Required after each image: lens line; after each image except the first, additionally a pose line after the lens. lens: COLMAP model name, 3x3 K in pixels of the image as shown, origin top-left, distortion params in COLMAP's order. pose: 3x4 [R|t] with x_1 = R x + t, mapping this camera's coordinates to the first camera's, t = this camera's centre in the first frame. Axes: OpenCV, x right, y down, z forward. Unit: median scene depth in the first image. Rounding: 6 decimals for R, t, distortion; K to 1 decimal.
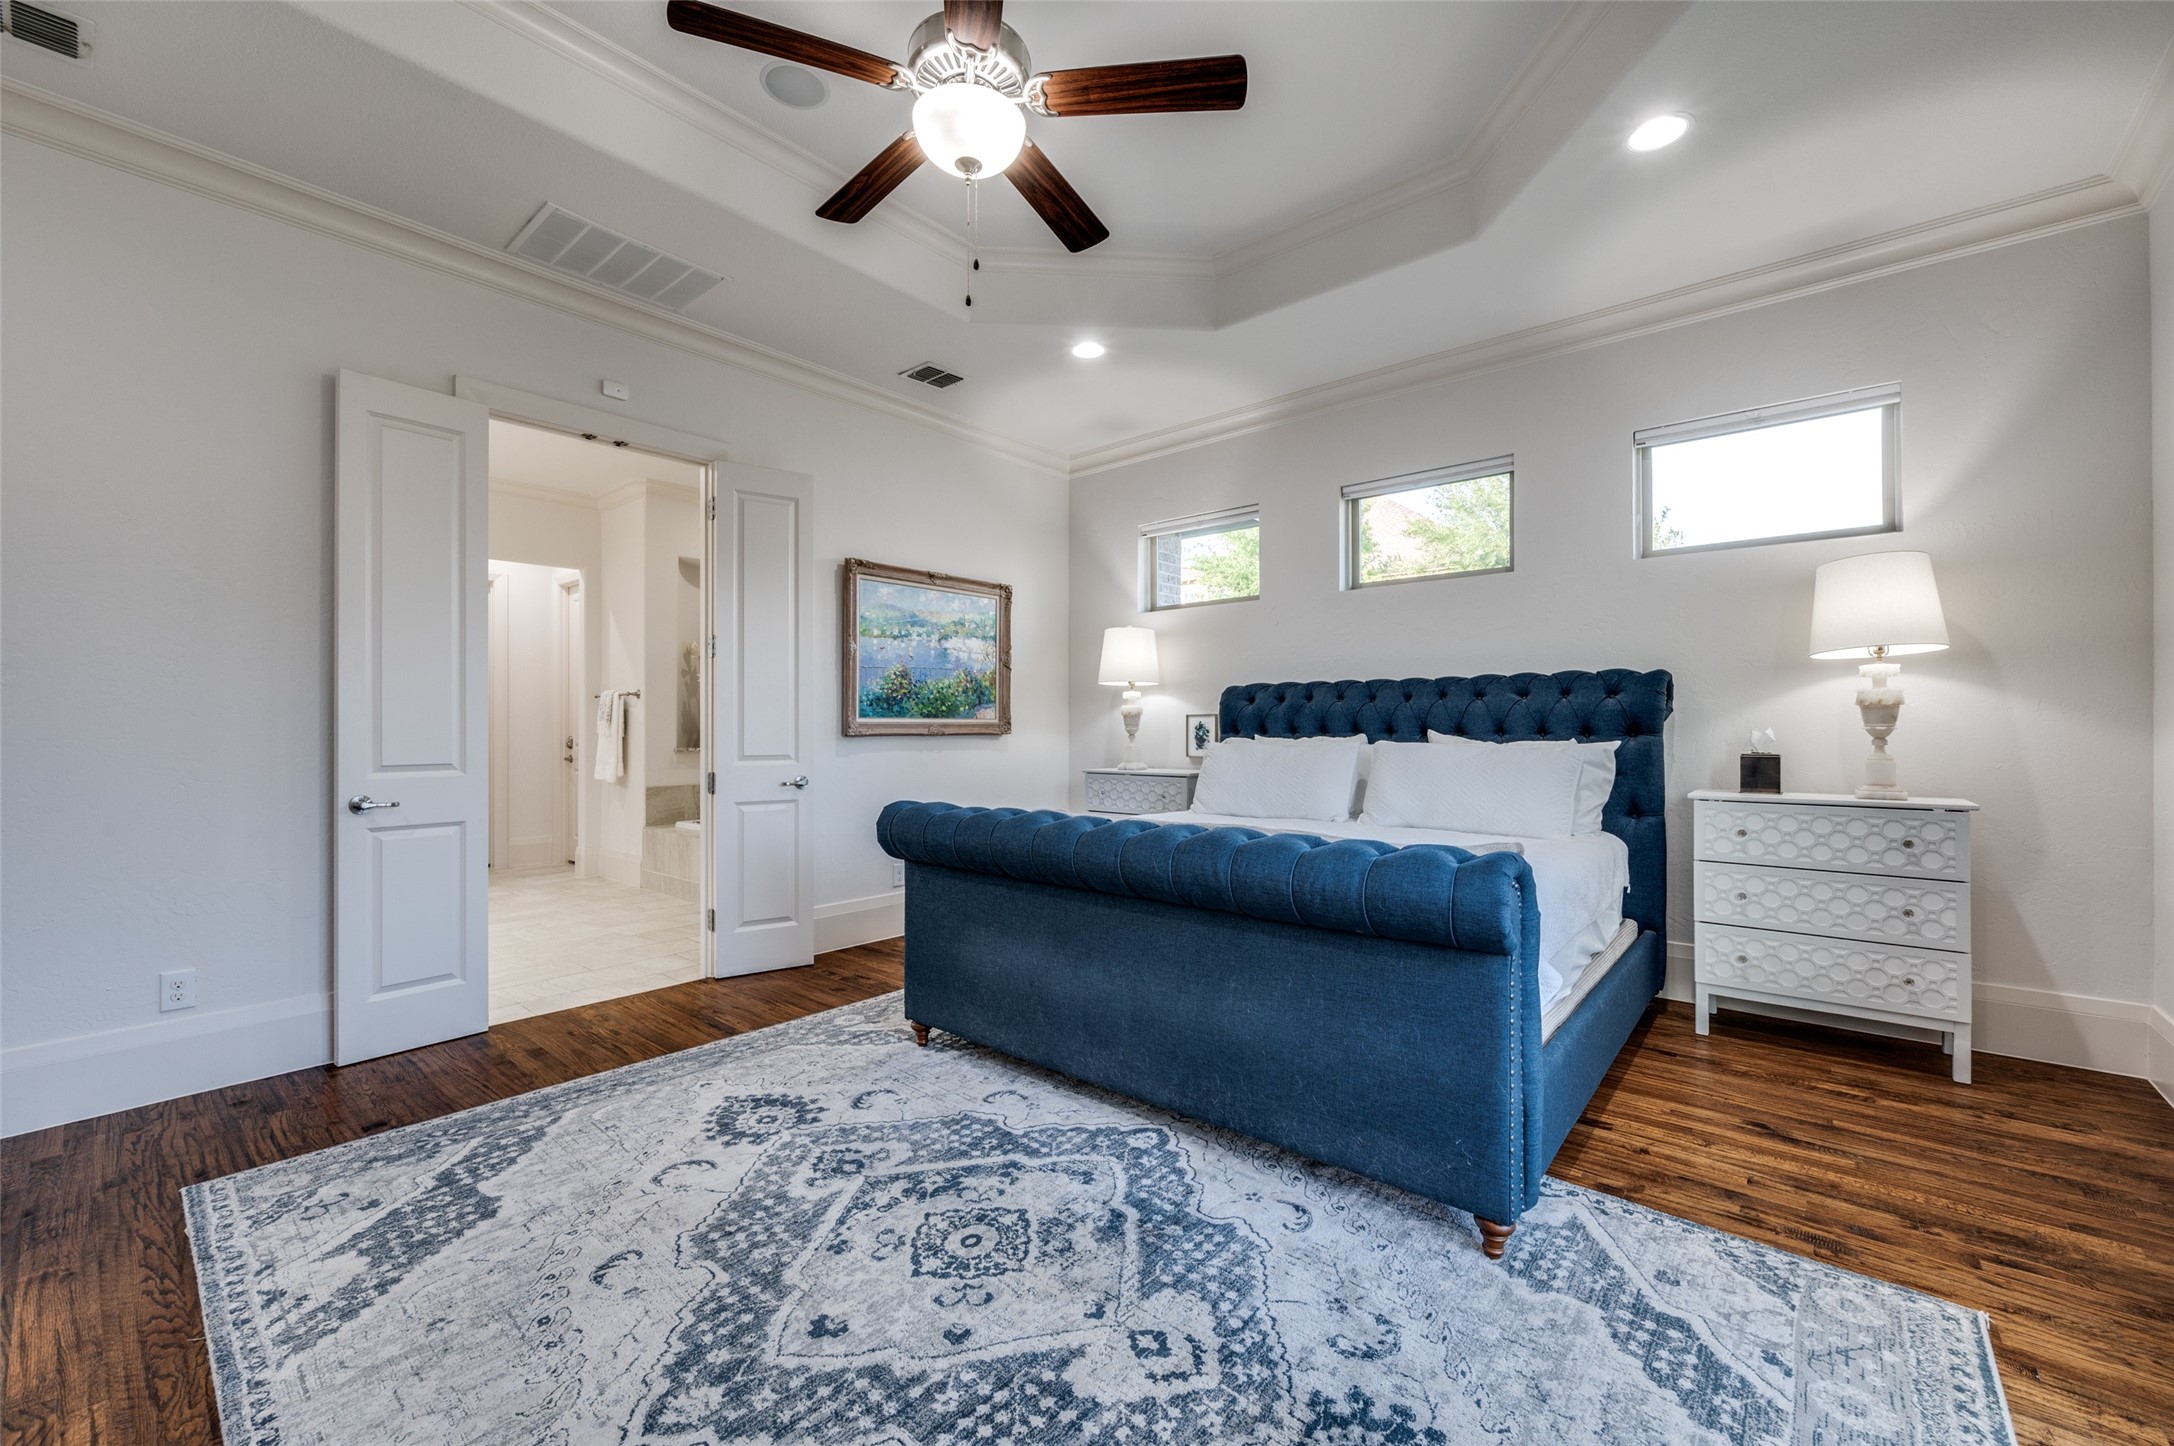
lens RADIAL K [[882.2, 0, 1106.1], [0, 882.2, 723.4], [0, 0, 1]] dist [-0.006108, 0.000870]
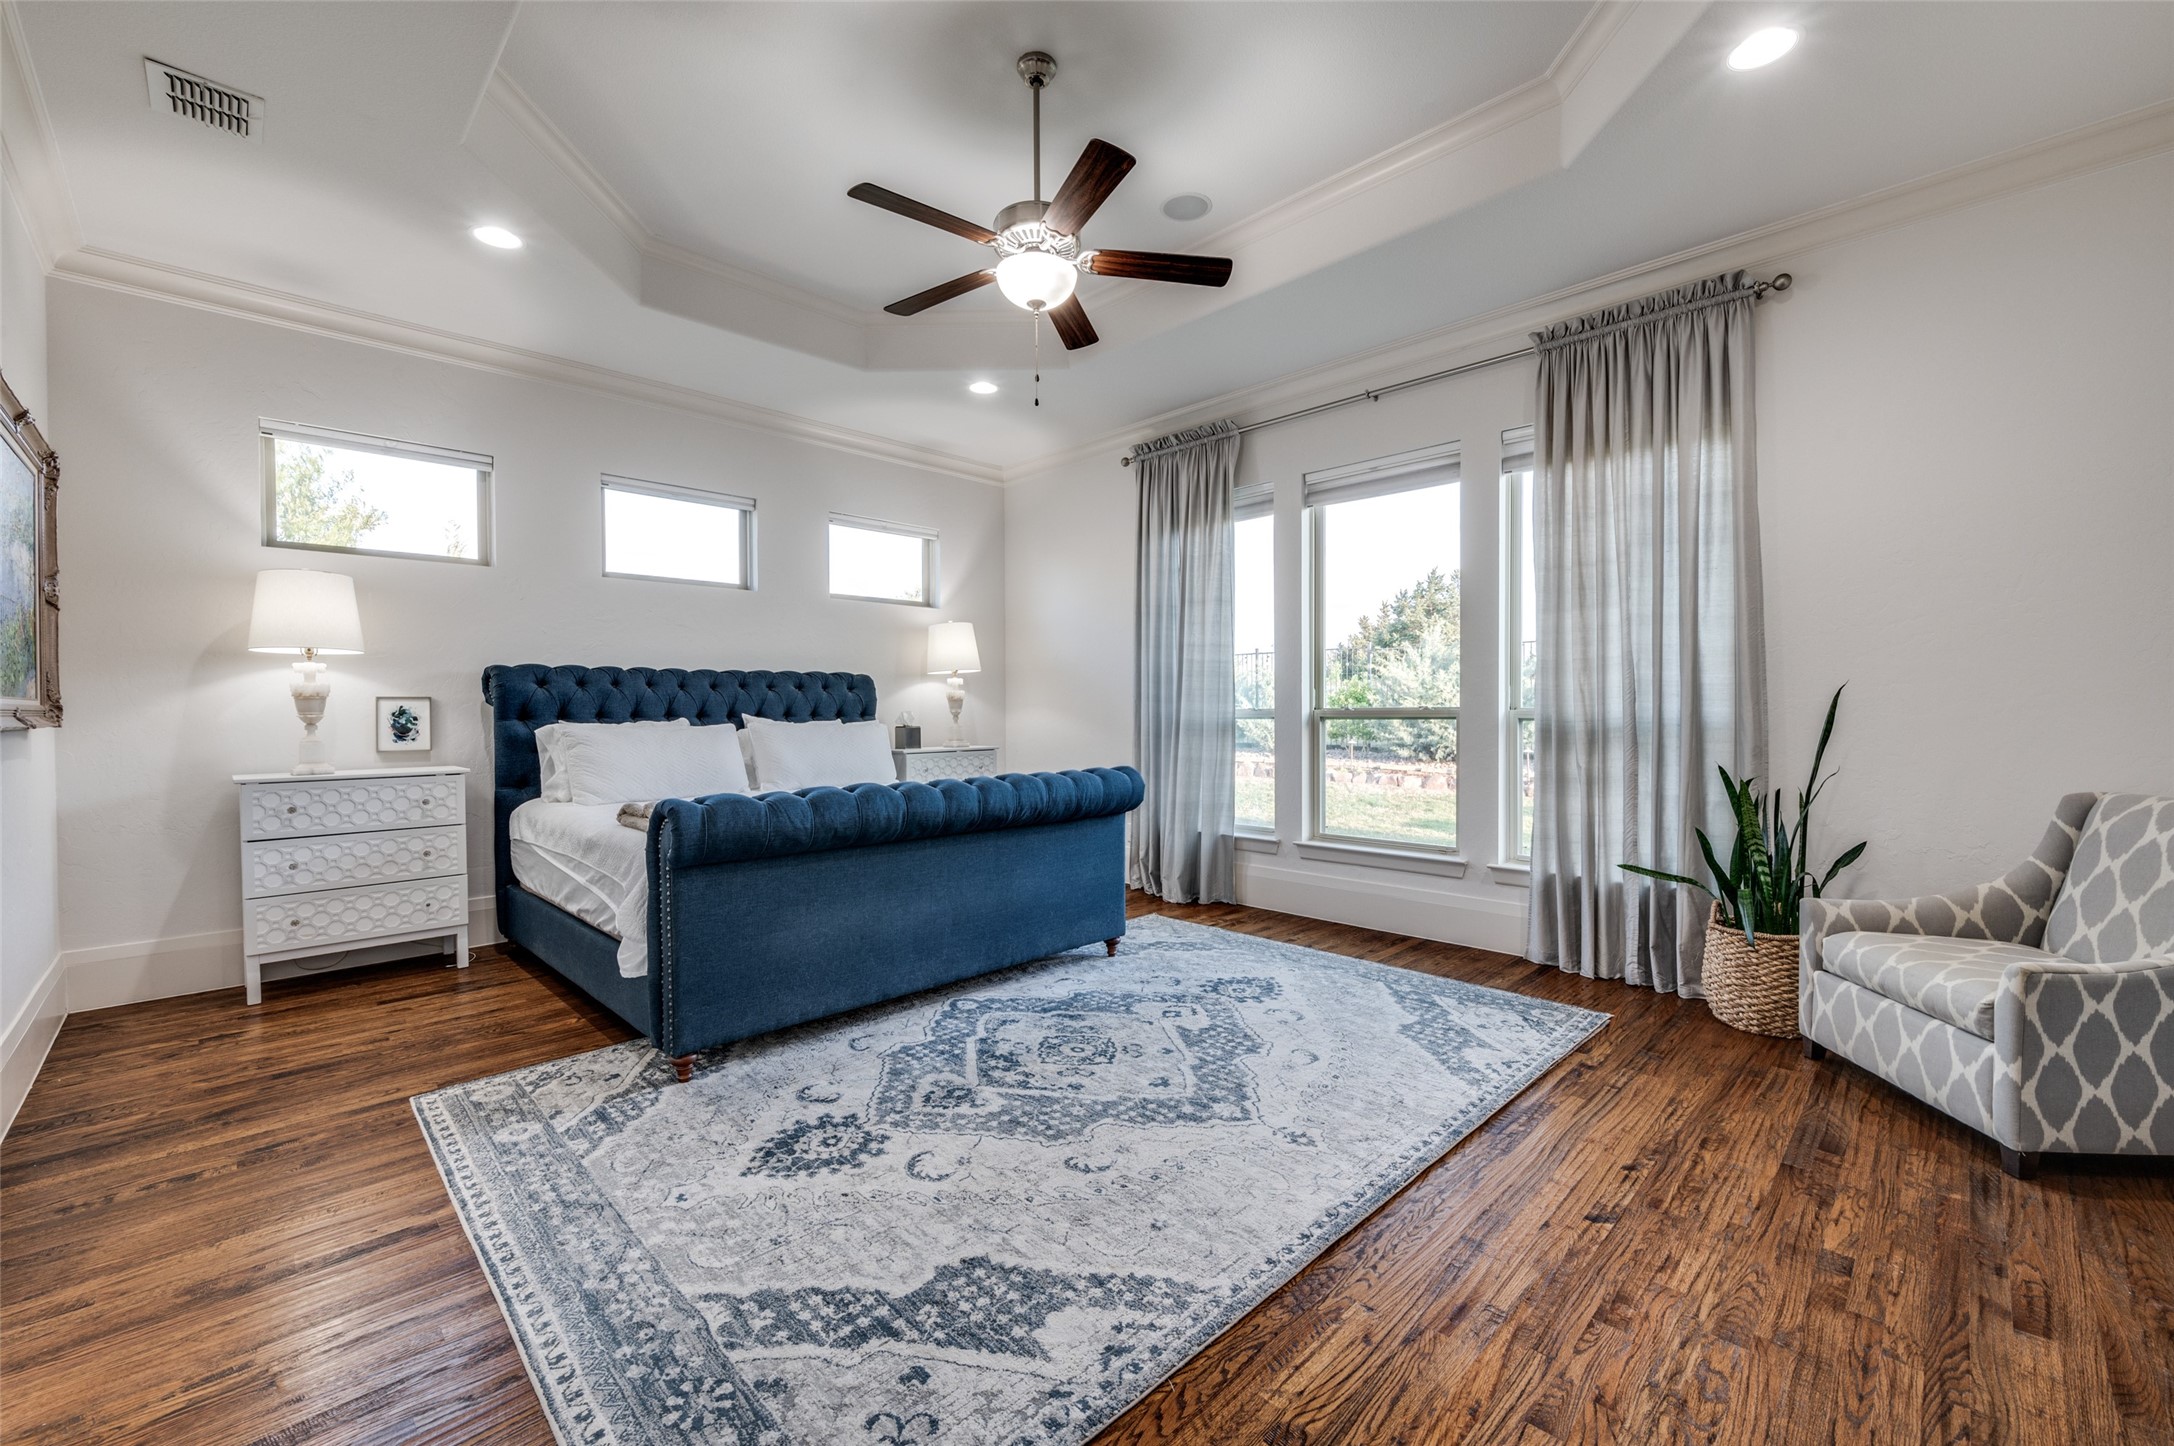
lens RADIAL K [[882.2, 0, 1103.1], [0, 882.2, 717.4], [0, 0, 1]] dist [-0.006108, 0.000870]
pose [[0.063718, -0.004815, 0.997956, -1.409629], [0.003615, 0.999983, 0.004594, 0.014009], [-0.997961, 0.003315, 0.063734, 0.737789]]
